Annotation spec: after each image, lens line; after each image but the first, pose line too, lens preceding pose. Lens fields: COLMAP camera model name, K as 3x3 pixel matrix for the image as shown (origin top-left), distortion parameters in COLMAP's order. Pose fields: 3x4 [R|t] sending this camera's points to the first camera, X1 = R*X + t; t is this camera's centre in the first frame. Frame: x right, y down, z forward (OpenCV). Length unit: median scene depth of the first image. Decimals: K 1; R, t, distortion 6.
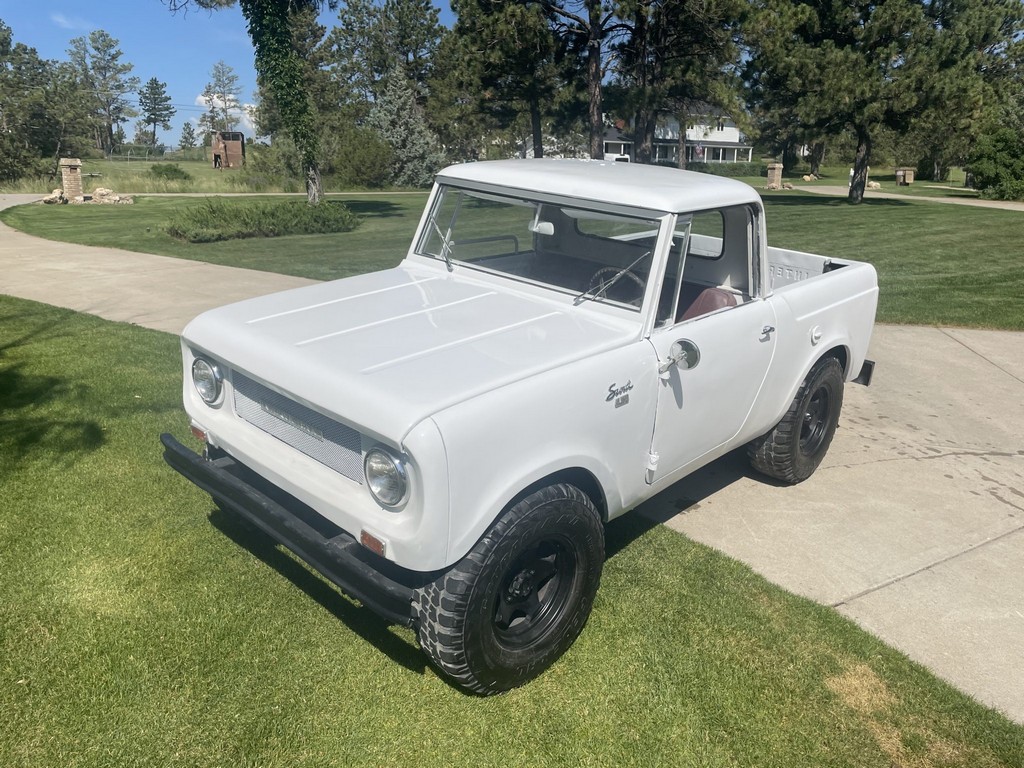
lens RADIAL K [[775.3, 0, 508.1], [0, 775.3, 376.6], [0, 0, 1]] dist [0.068333, -0.094773]
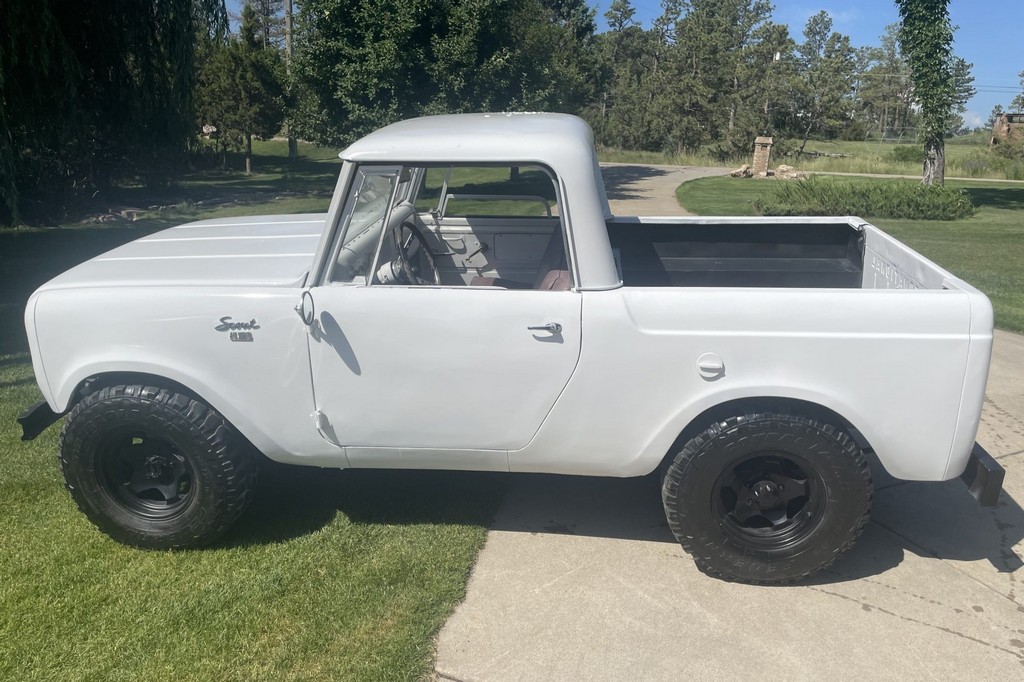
lens RADIAL K [[773.5, 0, 530.9], [0, 773.5, 362.7], [0, 0, 1]] dist [0.040950, -0.048837]
pose [[0.613867, 0.231054, -0.754839, 0.141113], [-0.228349, 0.967301, 0.110386, -0.016466], [0.755662, 0.104605, 0.646555, 0.076589]]
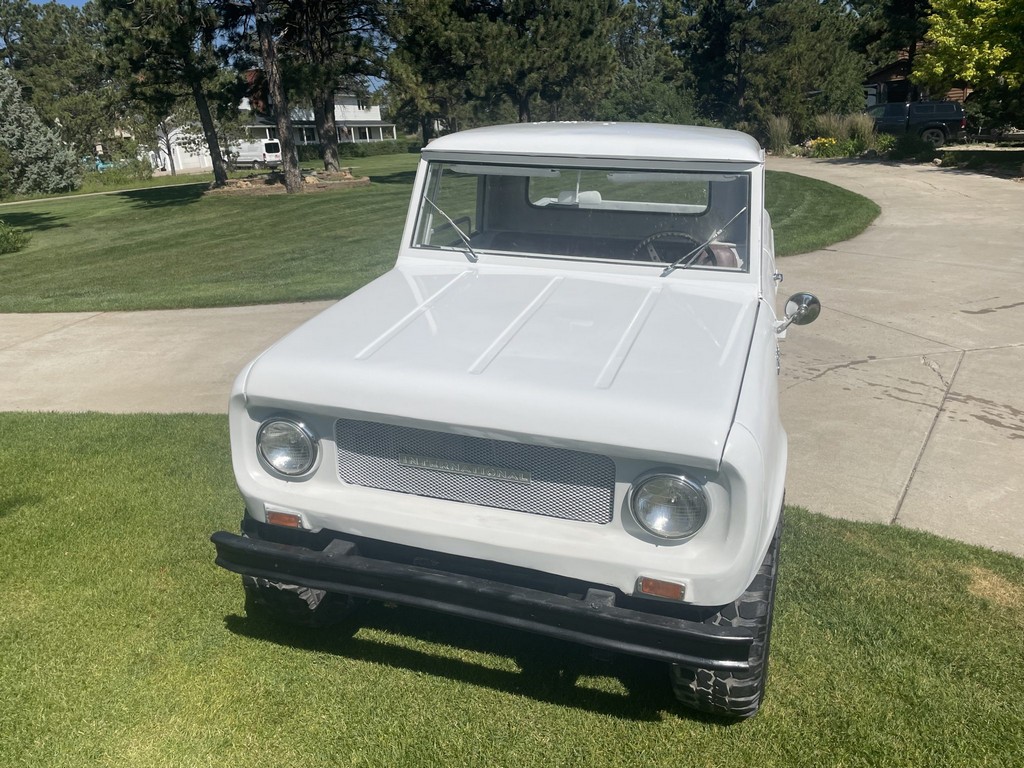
lens RADIAL K [[775.3, 0, 512.1], [0, 775.3, 386.6], [0, 0, 1]] dist [0.068333, -0.094773]
pose [[0.901784, -0.193825, 0.386287, -0.061254], [0.180900, 0.981012, 0.069926, -0.008376], [-0.392506, 0.006822, 0.919724, 0.031607]]
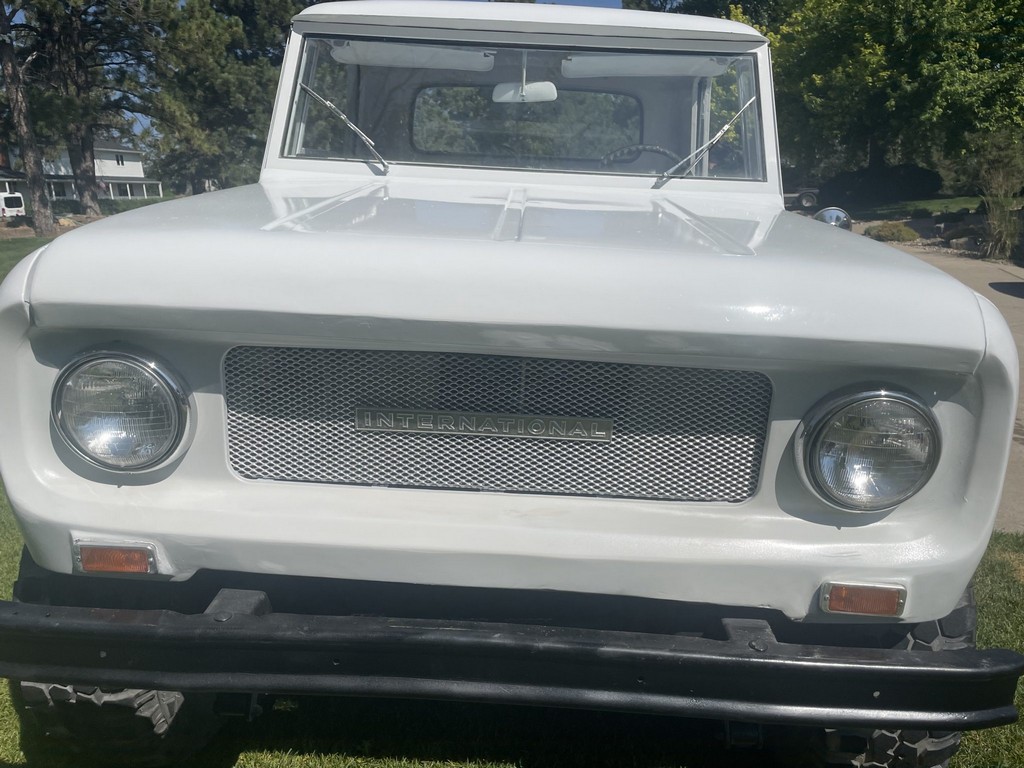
lens RADIAL K [[775.3, 0, 515.2], [0, 775.3, 385.2], [0, 0, 1]] dist [0.068333, -0.094773]
pose [[0.754096, -0.197254, 0.626442, -0.062260], [0.217980, 0.974934, 0.044588, 0.002175], [-0.619535, 0.102928, 0.778192, 0.077664]]
